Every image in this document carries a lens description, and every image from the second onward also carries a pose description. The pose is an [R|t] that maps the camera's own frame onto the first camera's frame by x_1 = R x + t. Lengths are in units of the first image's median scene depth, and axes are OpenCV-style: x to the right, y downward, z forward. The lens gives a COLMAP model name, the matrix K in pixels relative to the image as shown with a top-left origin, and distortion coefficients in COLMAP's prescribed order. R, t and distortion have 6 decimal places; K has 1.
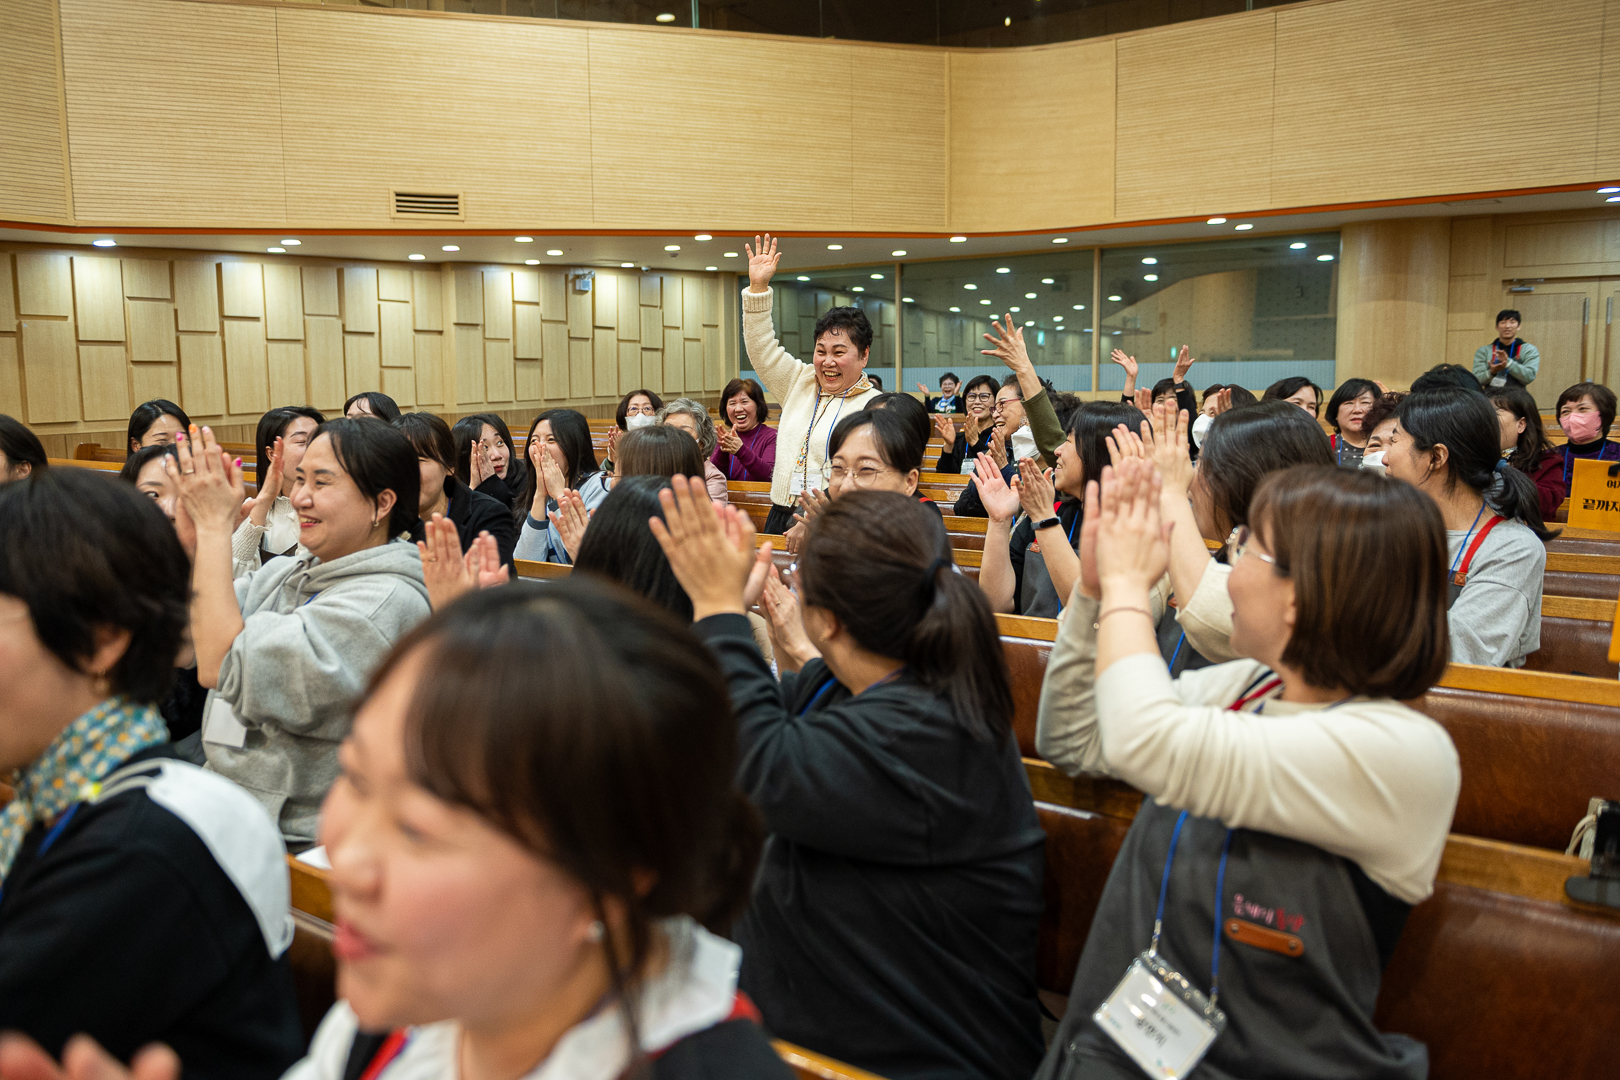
lens RADIAL K [[1220.9, 0, 815.6], [0, 1220.9, 545.0], [0, 0, 1]] dist [-0.013682, -0.010776]
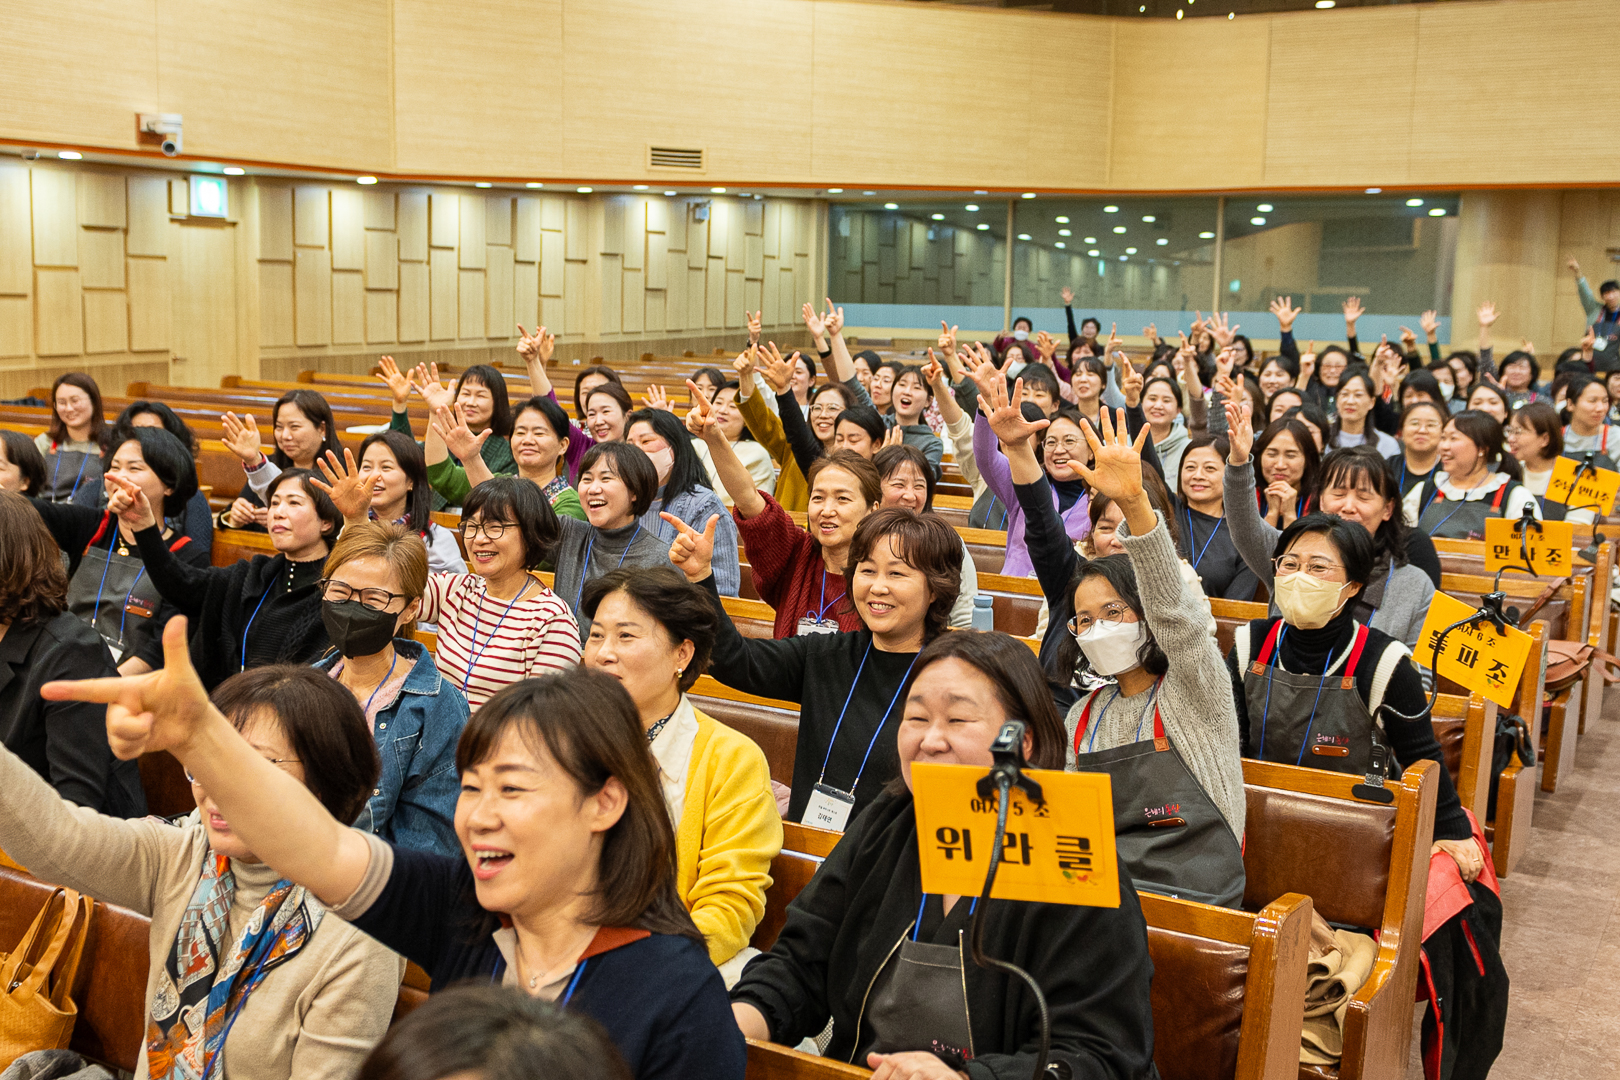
lens RADIAL K [[1689.8, 0, 811.4], [0, 1689.8, 536.1], [0, 0, 1]] dist [-0.011254, 0.000000]
pose [[0.996626, 0.019034, 0.079846, -0.257739], [-0.019752, 0.999771, 0.008216, 0.040011], [-0.079671, -0.009765, 0.996773, -0.448253]]
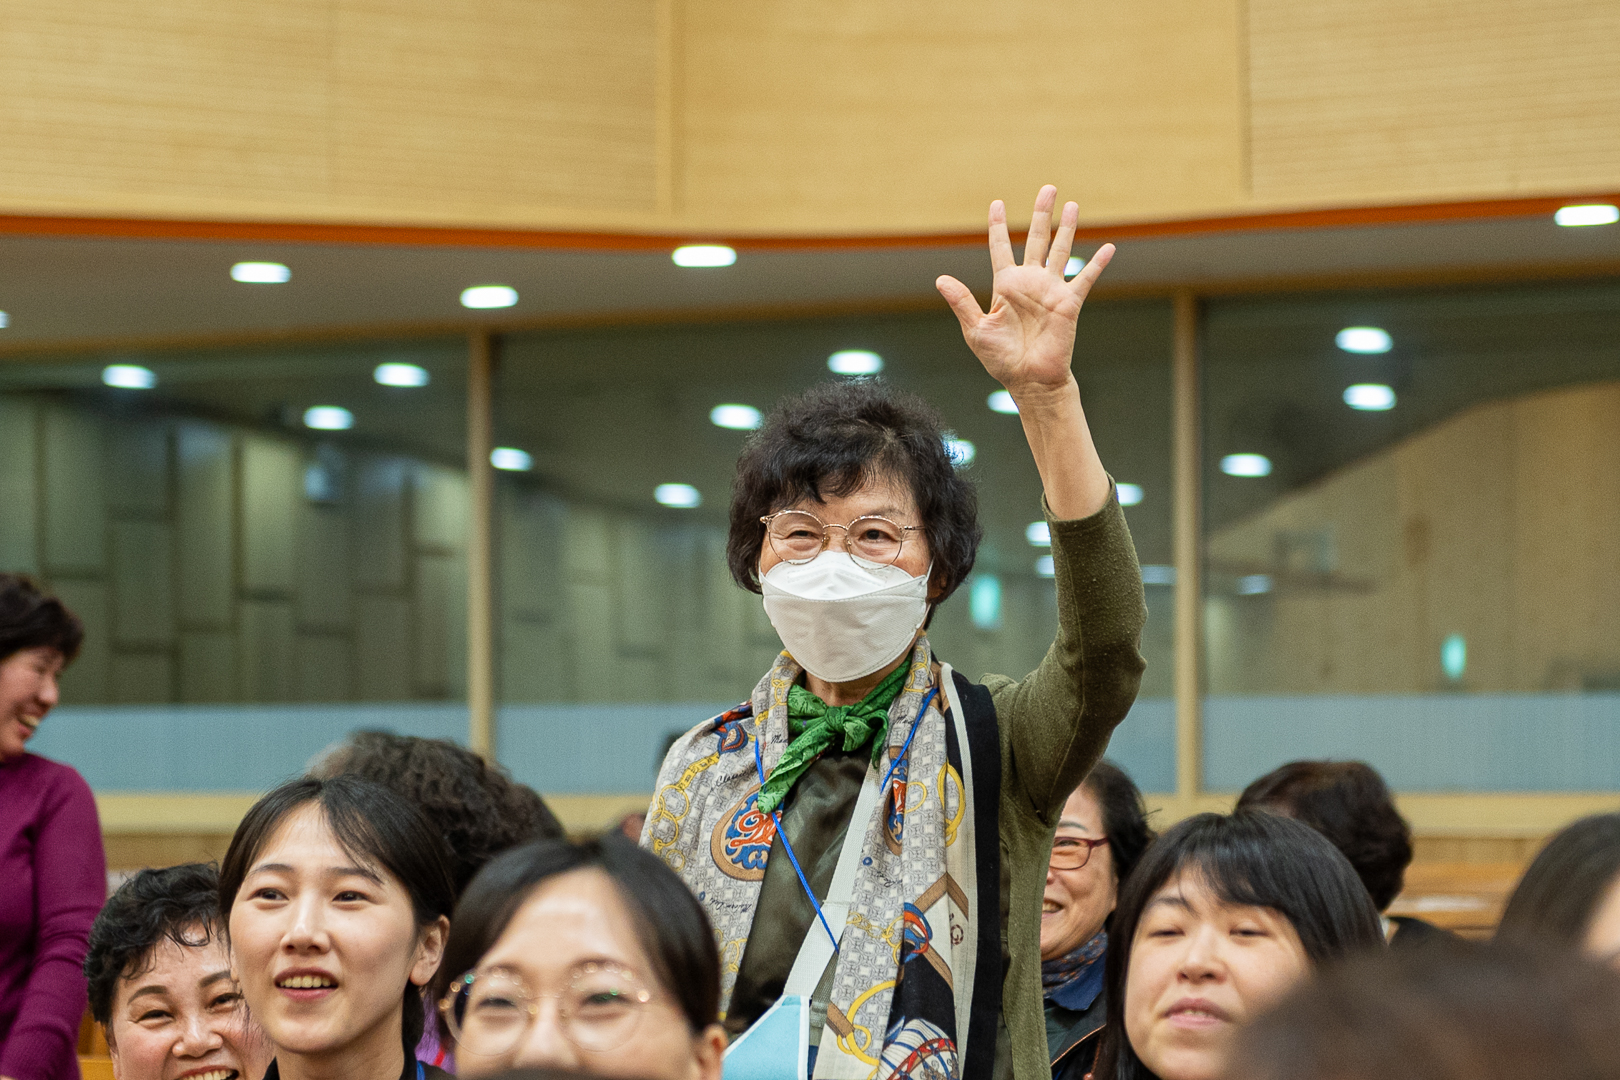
lens RADIAL K [[4675.1, 0, 813.8], [0, 4675.1, 543.0], [0, 0, 1]] dist [0.001838, 0.000000]
pose [[0.989236, 0.013623, 0.145695, -0.015018], [0.012580, 0.984054, -0.177426, 0.007167], [-0.145789, 0.177349, 0.973290, -0.045471]]
